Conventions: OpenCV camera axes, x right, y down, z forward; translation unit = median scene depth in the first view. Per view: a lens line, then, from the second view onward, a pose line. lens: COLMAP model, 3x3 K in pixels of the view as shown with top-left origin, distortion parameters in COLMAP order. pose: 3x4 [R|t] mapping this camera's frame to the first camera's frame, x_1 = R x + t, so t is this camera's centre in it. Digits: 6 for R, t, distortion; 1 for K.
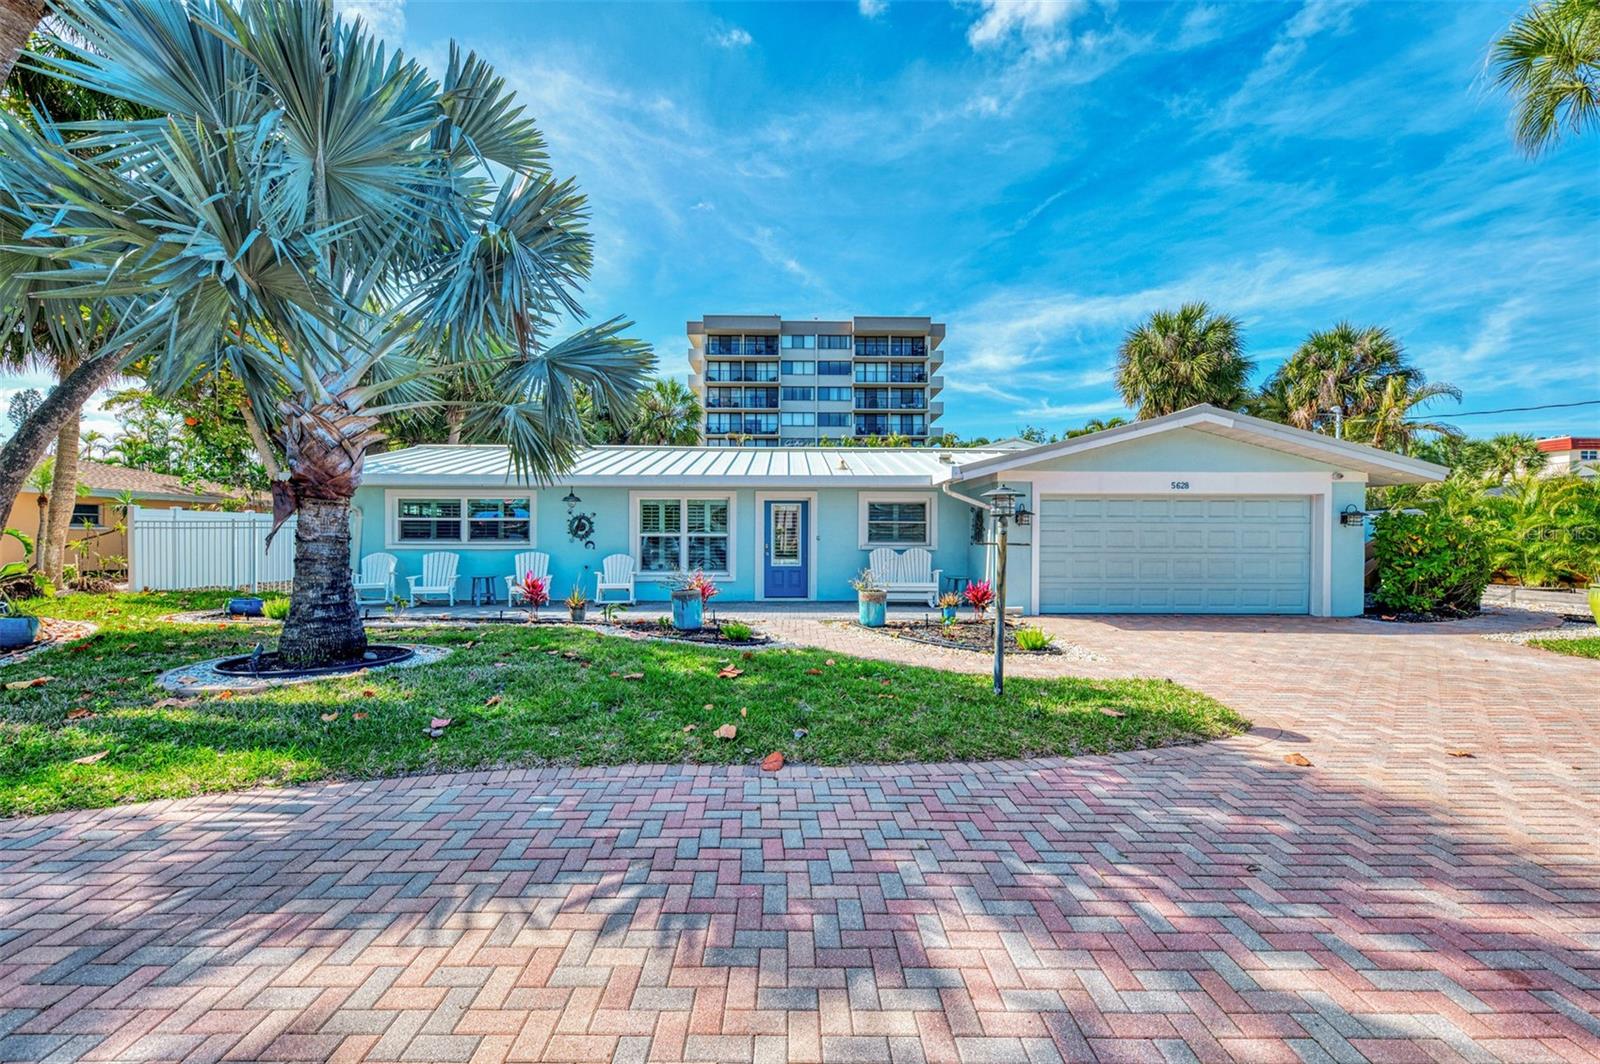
lens RADIAL K [[628.7, 0, 797.4], [0, 628.7, 537.4], [0, 0, 1]] dist [-0.000949, -0.000455]
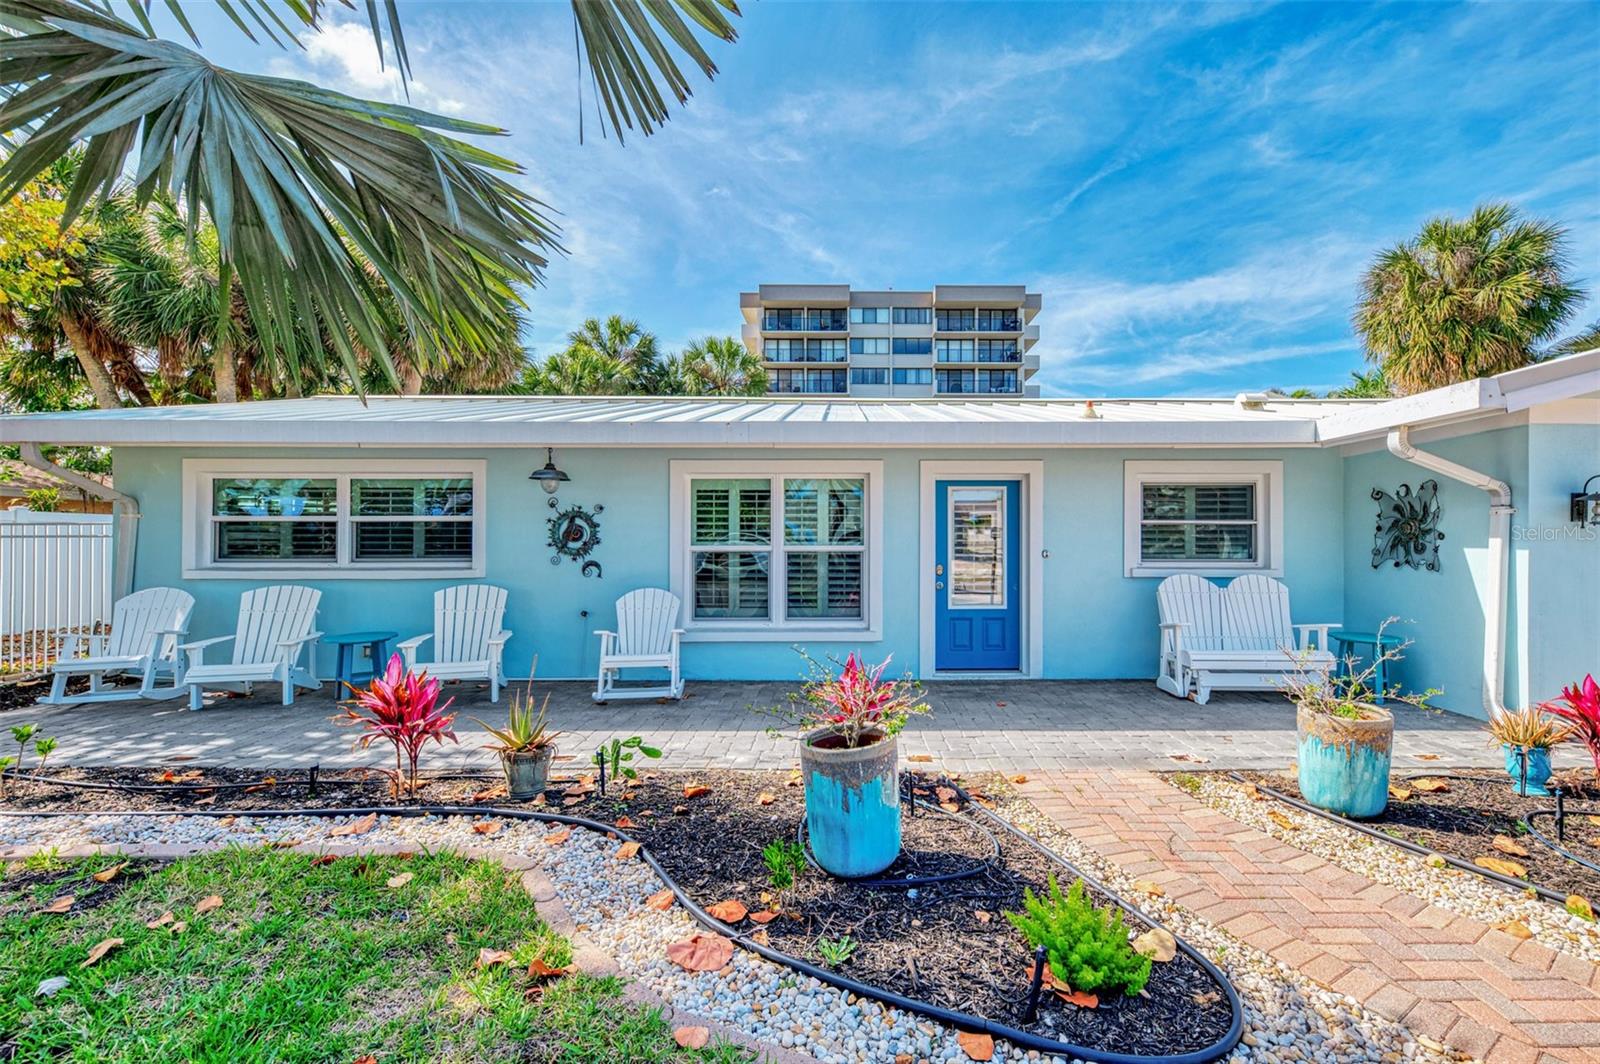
lens RADIAL K [[672.0, 0, 848.9], [0, 672.0, 535.6], [0, 0, 1]] dist [0.000304, -0.000002]
pose [[0.999980, -0.002919, -0.005698, -0.111899], [0.002857, 0.999937, -0.010866, -0.007698], [0.005729, 0.010850, 0.999925, 0.426736]]
